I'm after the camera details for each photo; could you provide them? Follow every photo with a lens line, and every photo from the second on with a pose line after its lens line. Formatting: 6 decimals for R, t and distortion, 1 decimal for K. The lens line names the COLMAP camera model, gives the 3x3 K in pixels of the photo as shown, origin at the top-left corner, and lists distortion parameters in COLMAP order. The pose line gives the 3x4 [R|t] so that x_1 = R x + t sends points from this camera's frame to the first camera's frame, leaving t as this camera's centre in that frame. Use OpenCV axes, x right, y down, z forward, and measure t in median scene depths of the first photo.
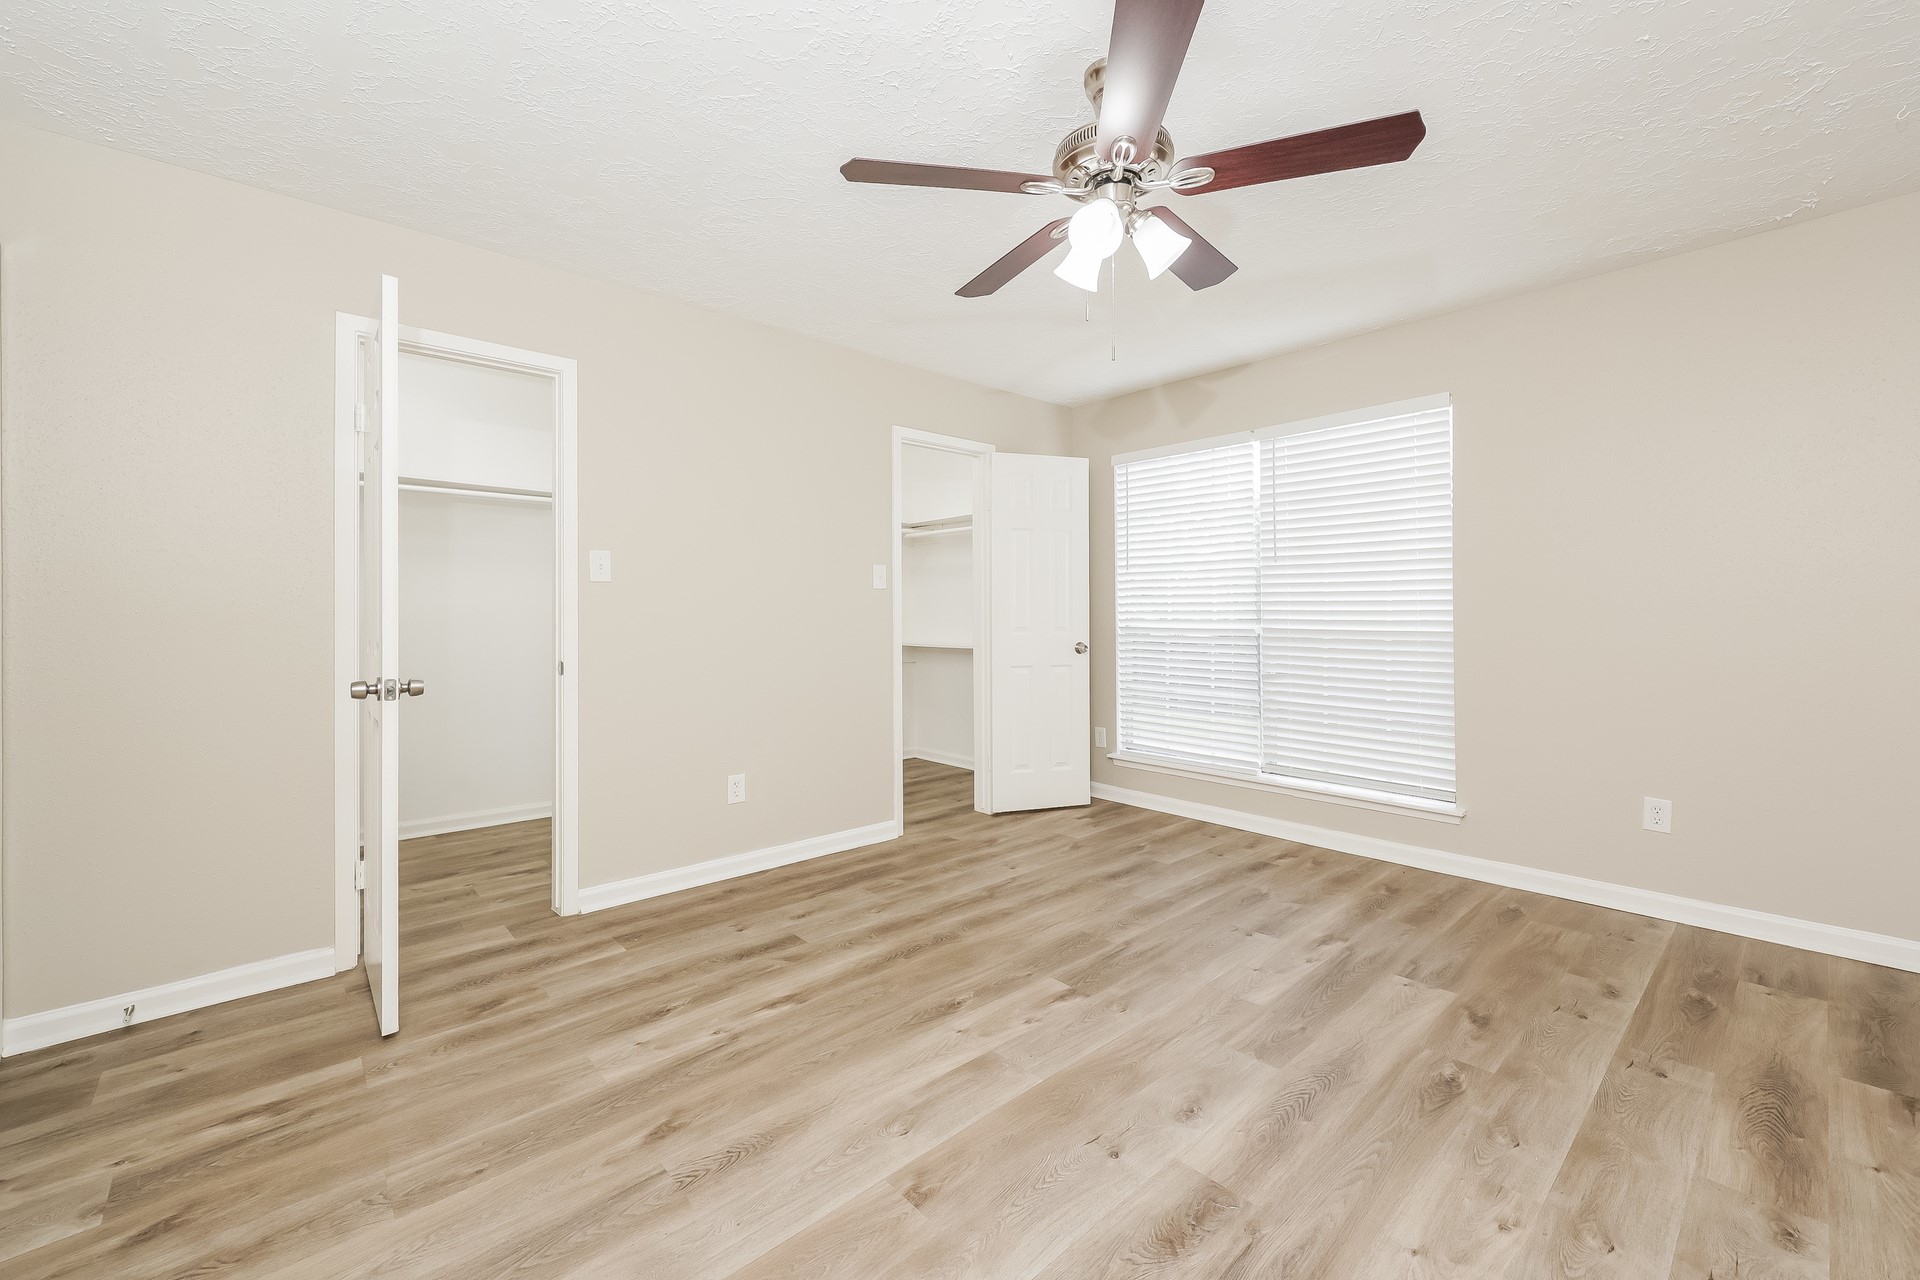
lens RADIAL K [[771.8, 0, 965.3], [0, 771.8, 624.4], [0, 0, 1]] dist [0.002212, 0.000003]
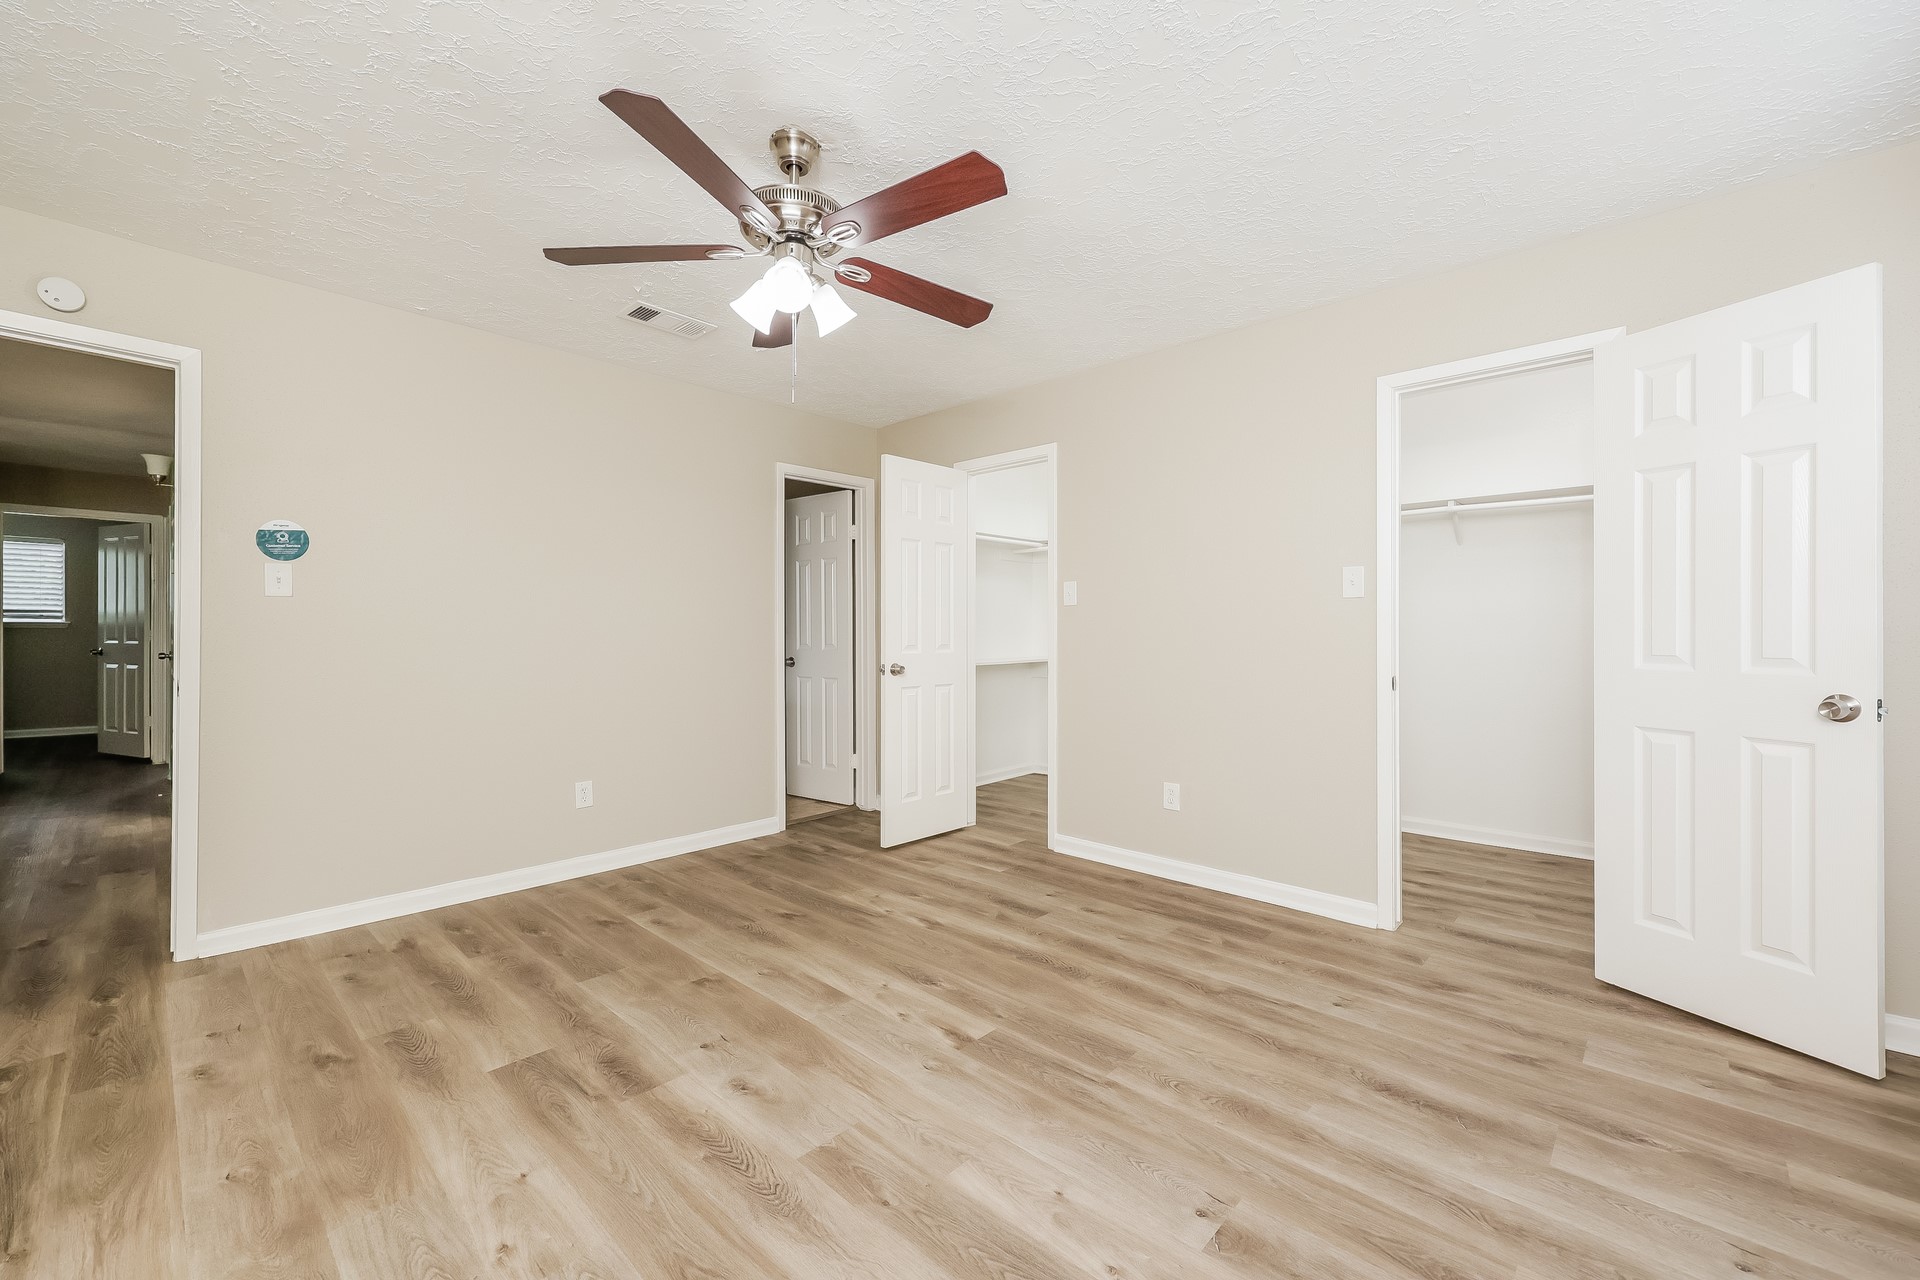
lens RADIAL K [[771.8, 0, 965.3], [0, 771.8, 624.4], [0, 0, 1]] dist [0.002212, 0.000003]
pose [[0.085017, -0.004953, -0.996367, 0.926741], [-0.009380, 0.999939, -0.005771, -0.015680], [0.996335, 0.009837, 0.084965, 0.796139]]
